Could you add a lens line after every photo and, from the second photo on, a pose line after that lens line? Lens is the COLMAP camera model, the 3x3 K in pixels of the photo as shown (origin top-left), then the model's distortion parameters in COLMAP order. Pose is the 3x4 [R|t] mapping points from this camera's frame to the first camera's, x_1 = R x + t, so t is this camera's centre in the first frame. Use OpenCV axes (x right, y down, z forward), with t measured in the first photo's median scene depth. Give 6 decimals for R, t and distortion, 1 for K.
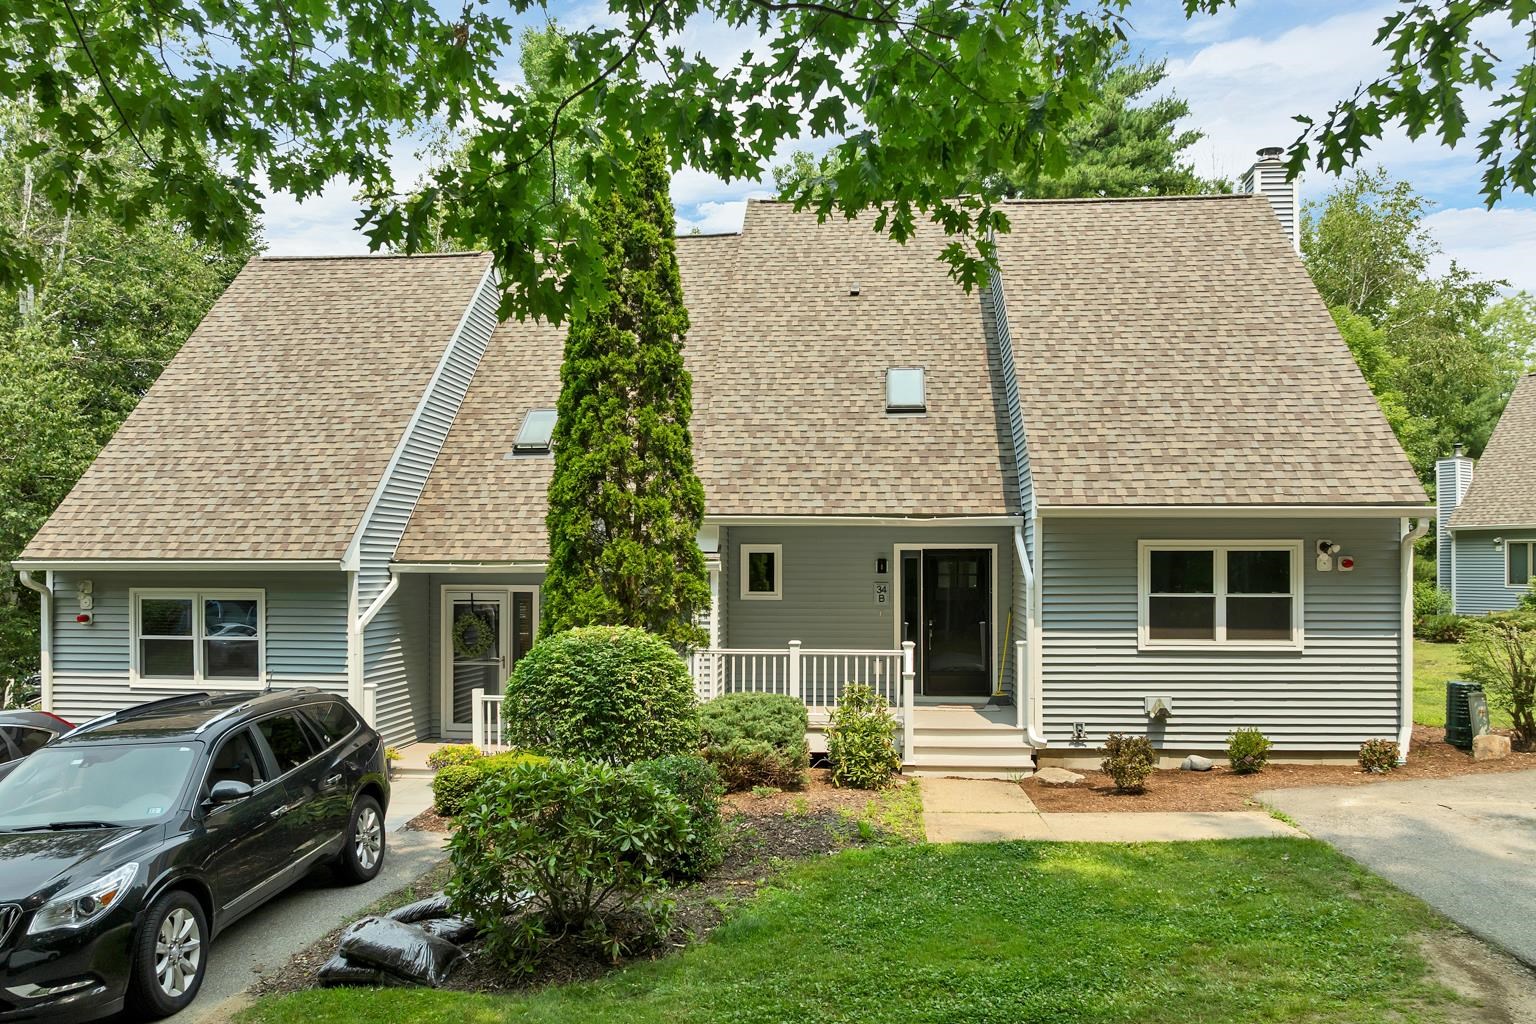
lens RADIAL K [[1130.6, 0, 774.8], [0, 1130.6, 552.7], [0, 0, 1]] dist [-0.048181, 0.026566]
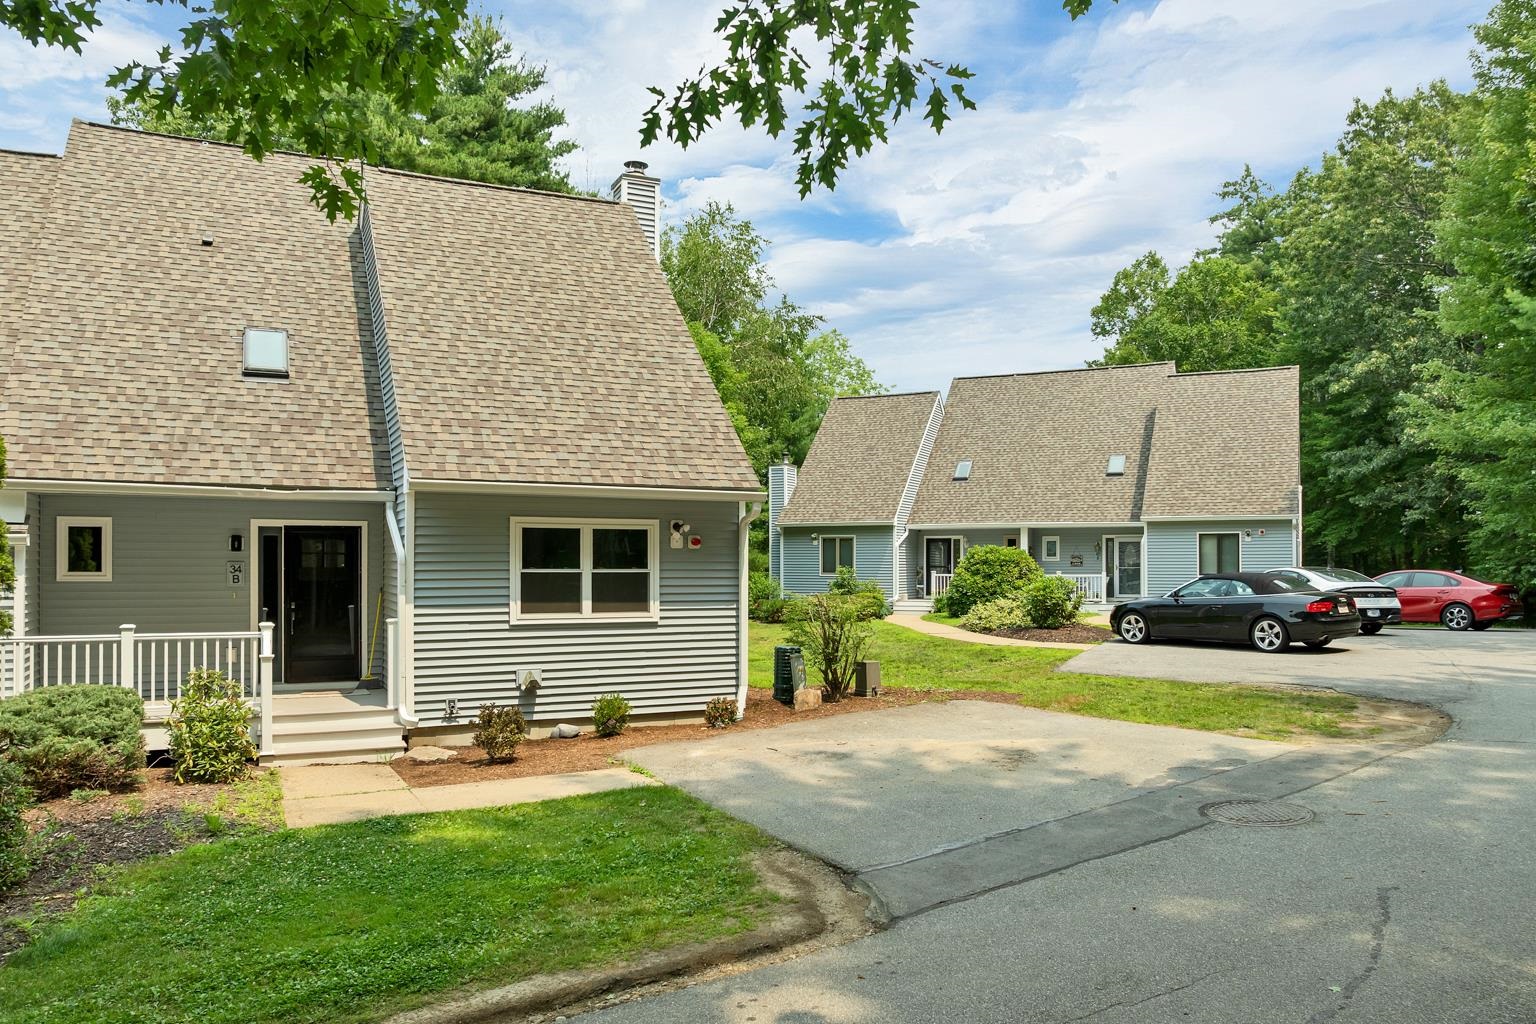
lens RADIAL K [[1130.6, 0, 774.8], [0, 1130.6, 552.7], [0, 0, 1]] dist [-0.048181, 0.026566]
pose [[0.857888, 0.004358, 0.513818, 0.003549], [-0.003968, 0.999990, -0.001857, 0.022190], [-0.513821, -0.000445, 0.857897, -0.001302]]
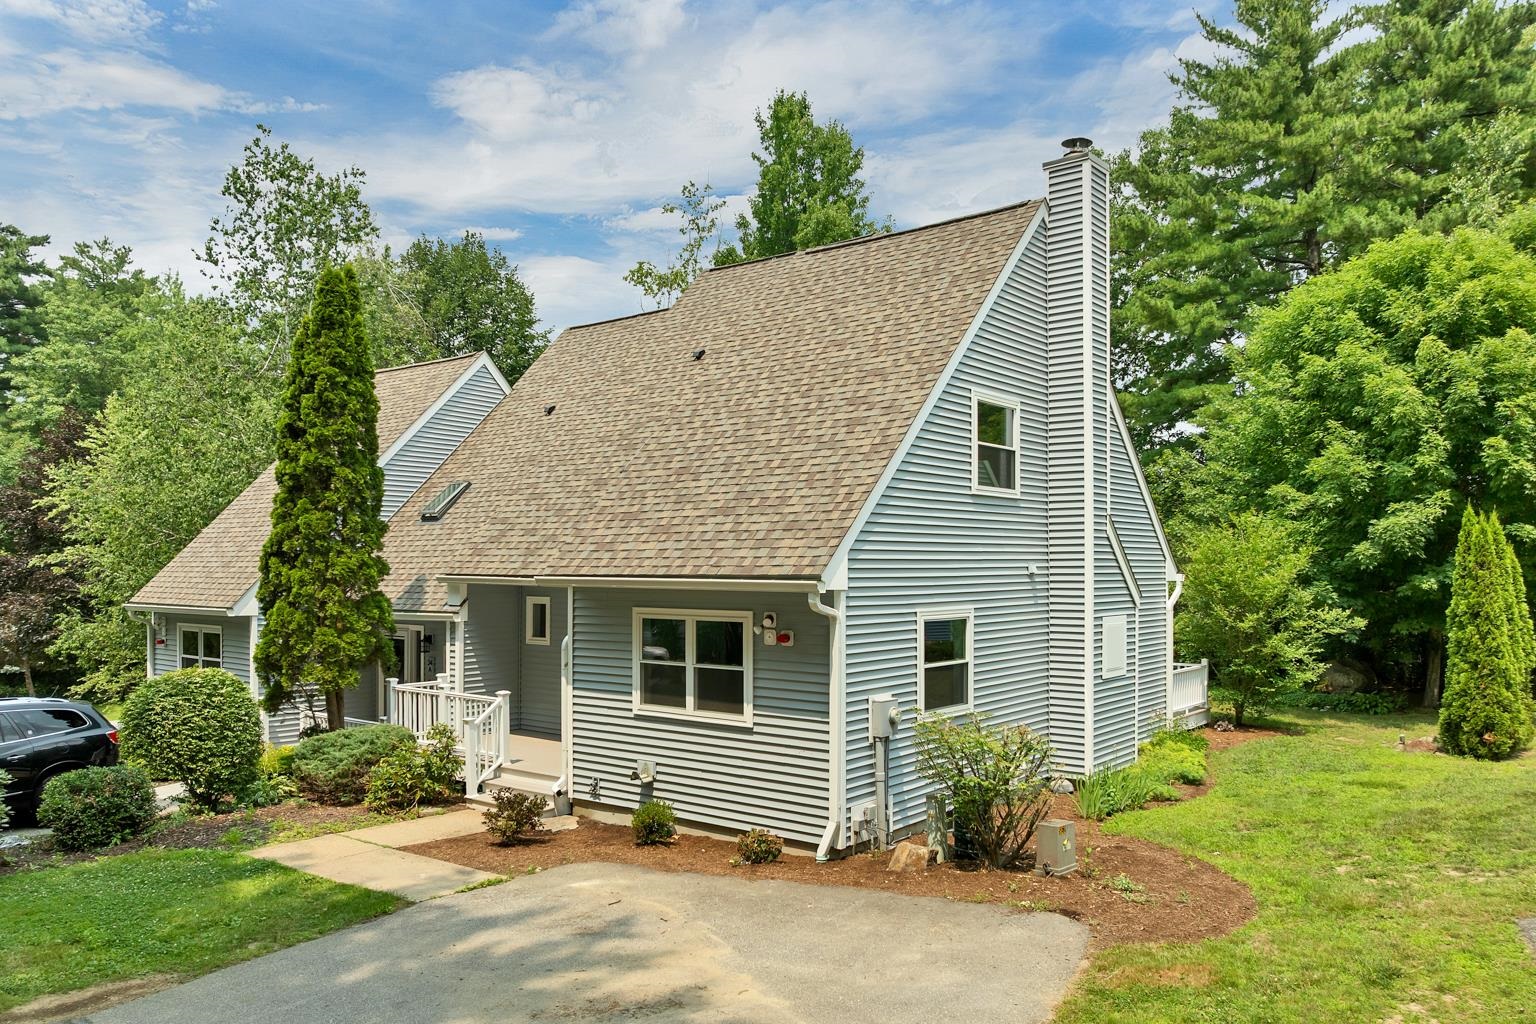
lens RADIAL K [[1128.6, 0, 799.1], [0, 1128.6, 515.5], [0, 0, 1]] dist [-0.001835, -0.002756]
pose [[0.821223, -0.025930, -0.570018, 1.050343], [0.002422, 0.999116, -0.041961, -0.052610], [0.570602, 0.033079, 0.820560, 0.222447]]
